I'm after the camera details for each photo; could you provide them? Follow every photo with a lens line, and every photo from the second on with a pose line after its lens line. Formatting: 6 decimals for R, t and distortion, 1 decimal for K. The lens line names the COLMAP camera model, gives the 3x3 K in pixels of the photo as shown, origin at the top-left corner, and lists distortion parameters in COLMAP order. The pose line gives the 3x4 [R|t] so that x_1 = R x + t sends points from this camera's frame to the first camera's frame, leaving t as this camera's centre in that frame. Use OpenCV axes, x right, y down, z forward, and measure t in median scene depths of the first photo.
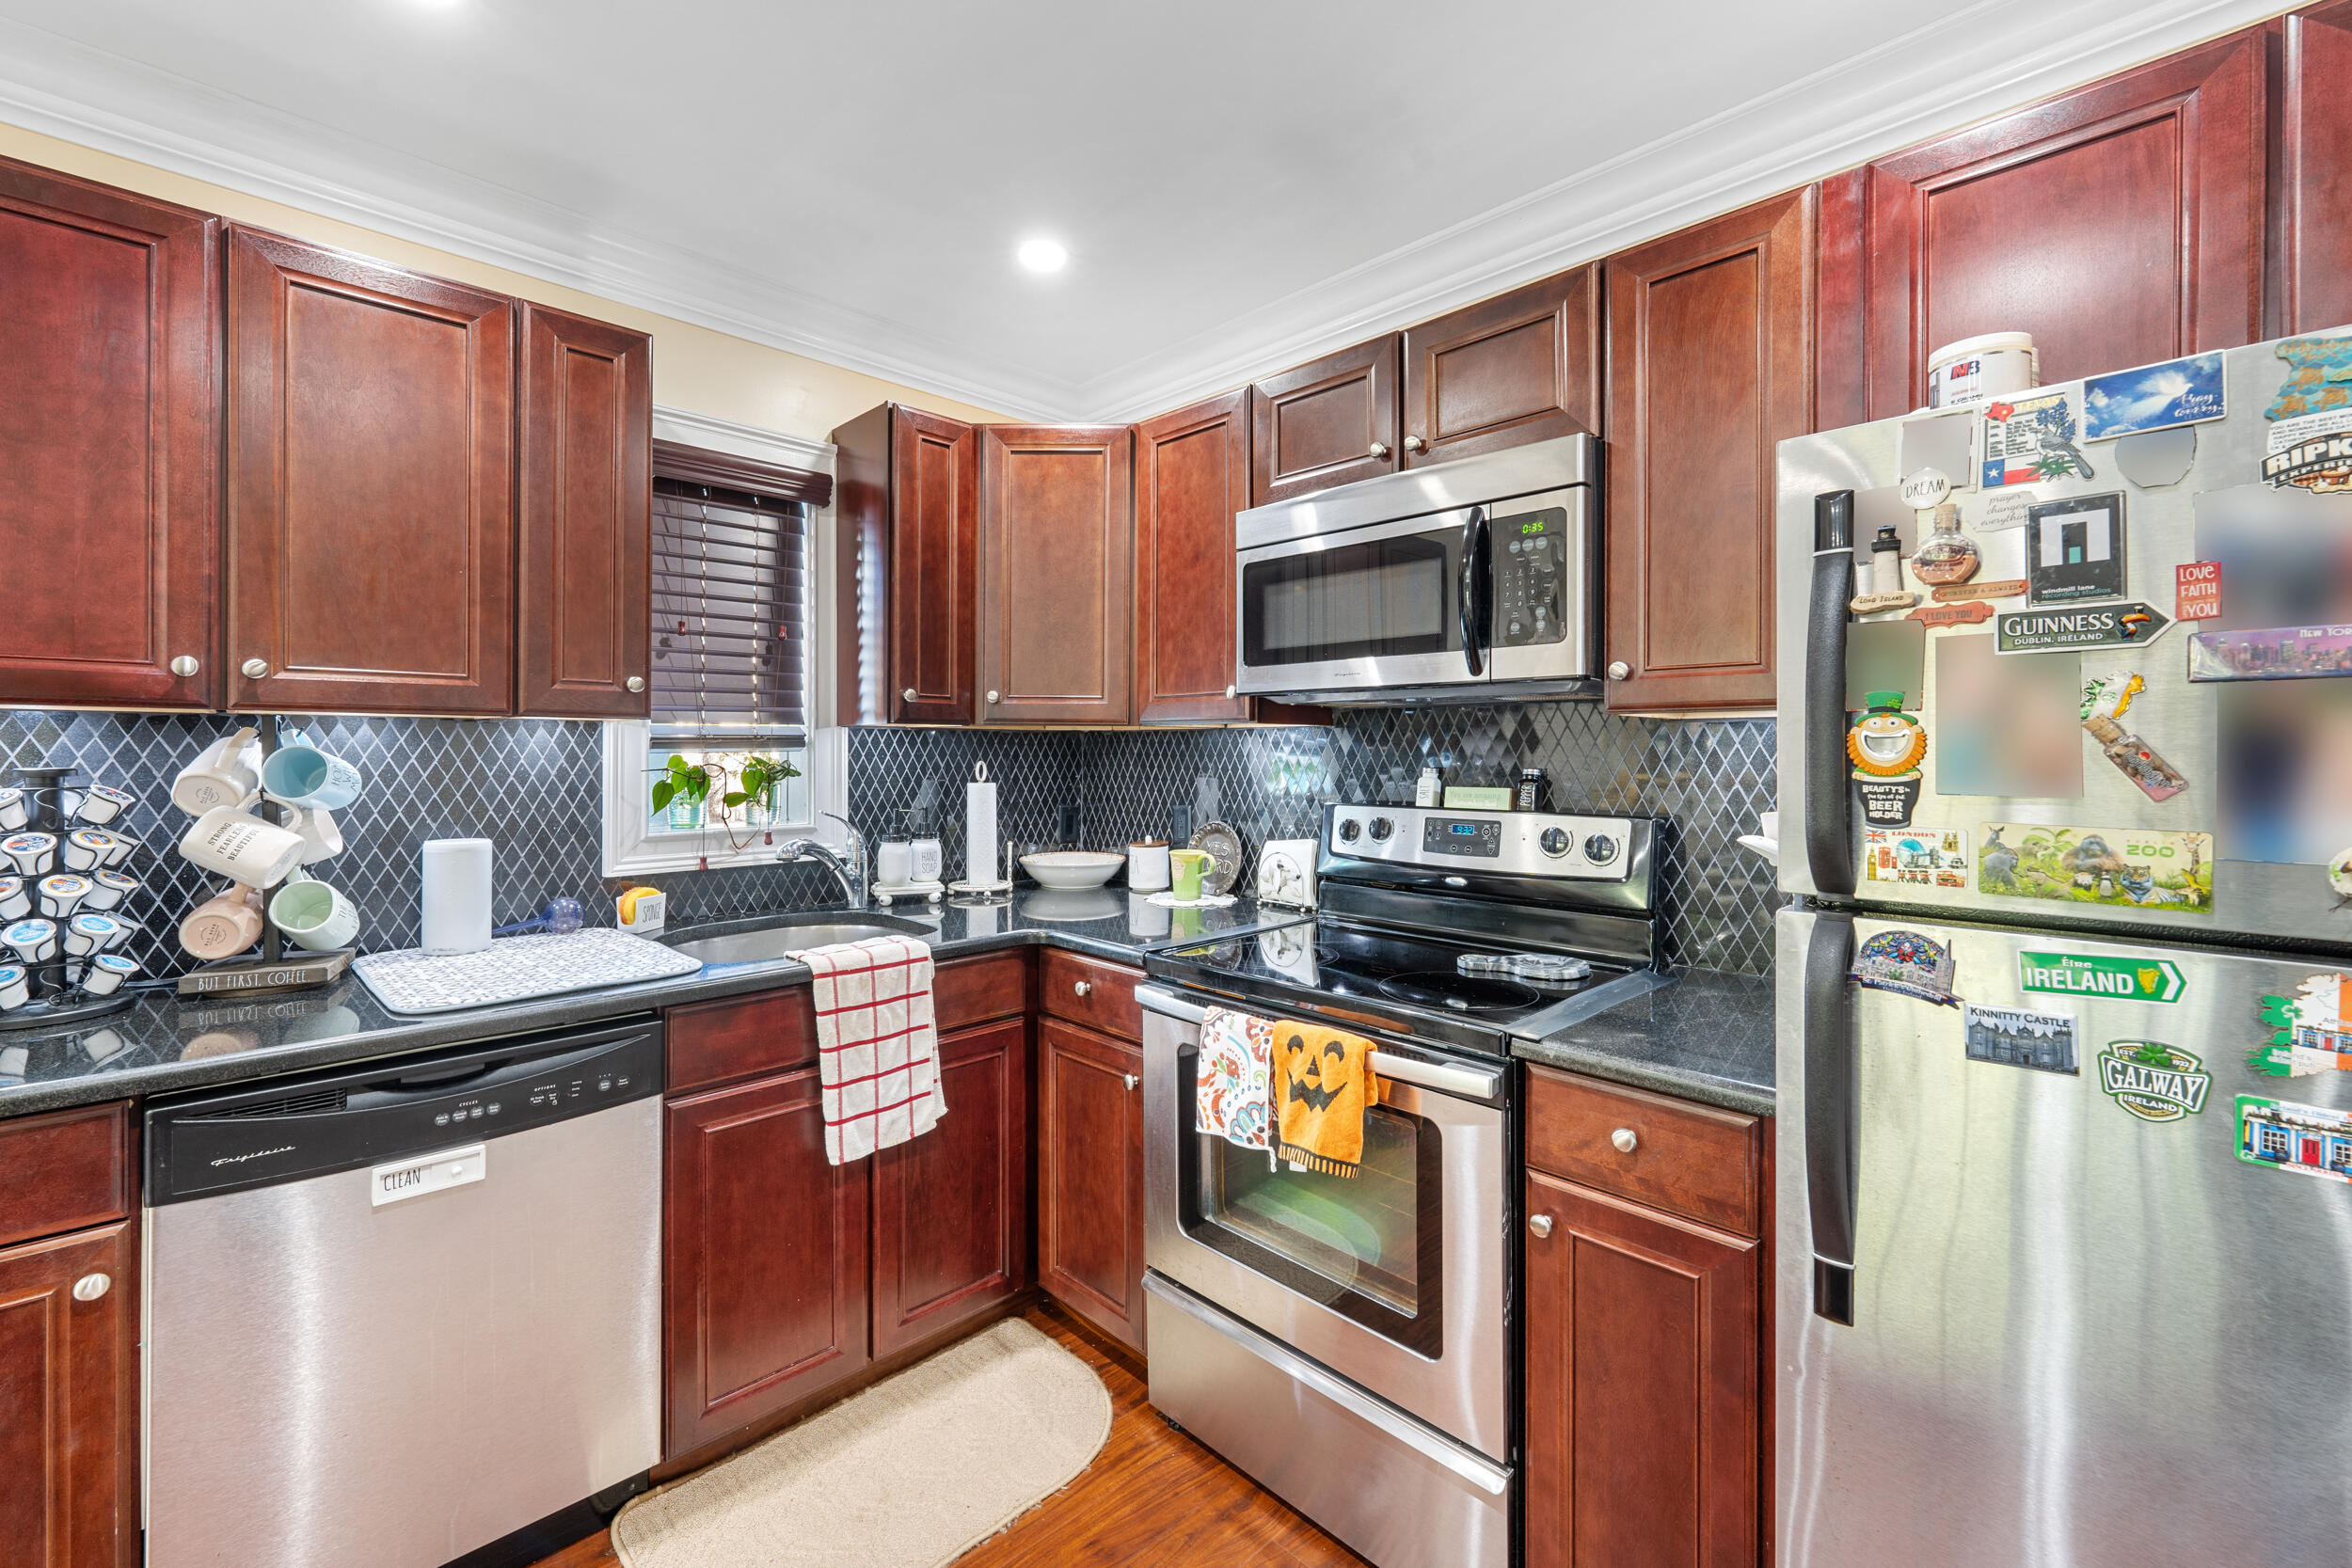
lens RADIAL K [[967.5, 0, 1169.5], [0, 967.5, 750.2], [0, 0, 1]] dist [-0.000700, -0.000194]
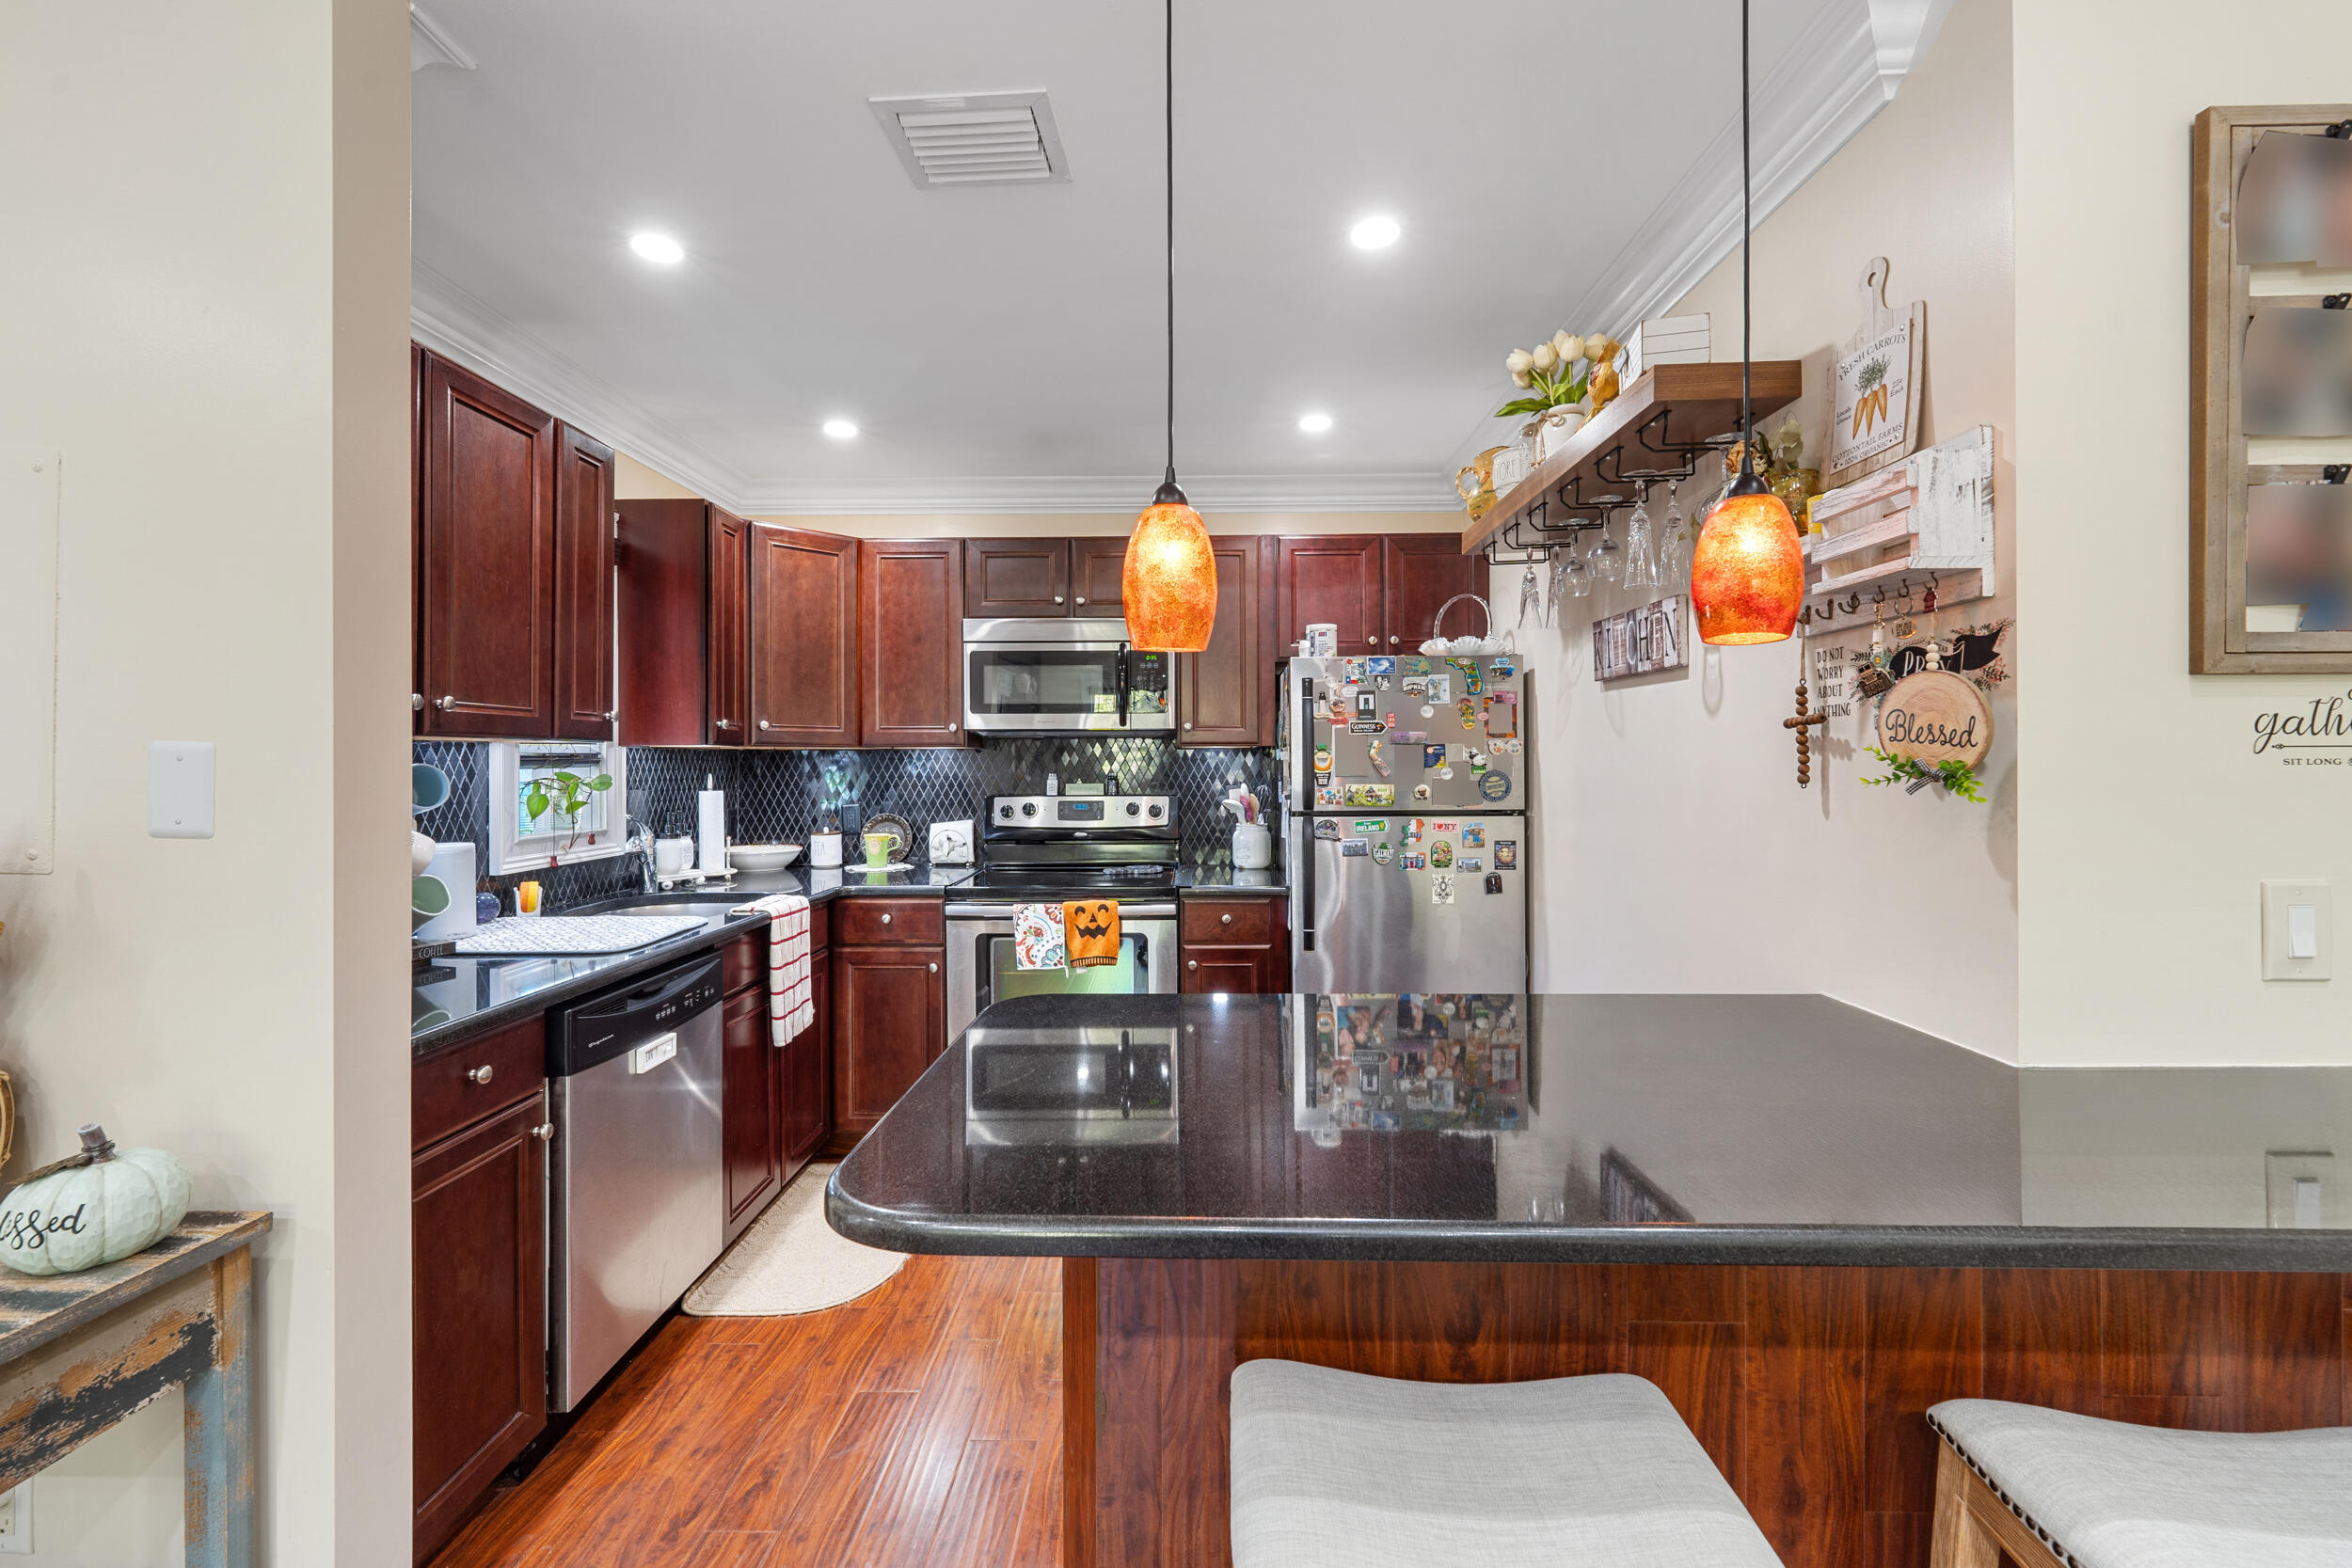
lens RADIAL K [[967.5, 0, 1169.5], [0, 967.5, 750.2], [0, 0, 1]] dist [-0.000700, -0.000194]
pose [[0.715759, 0.003805, 0.698337, -0.815232], [0.004169, 0.999944, -0.009721, -0.005808], [-0.698335, 0.009869, 0.715703, -0.407577]]
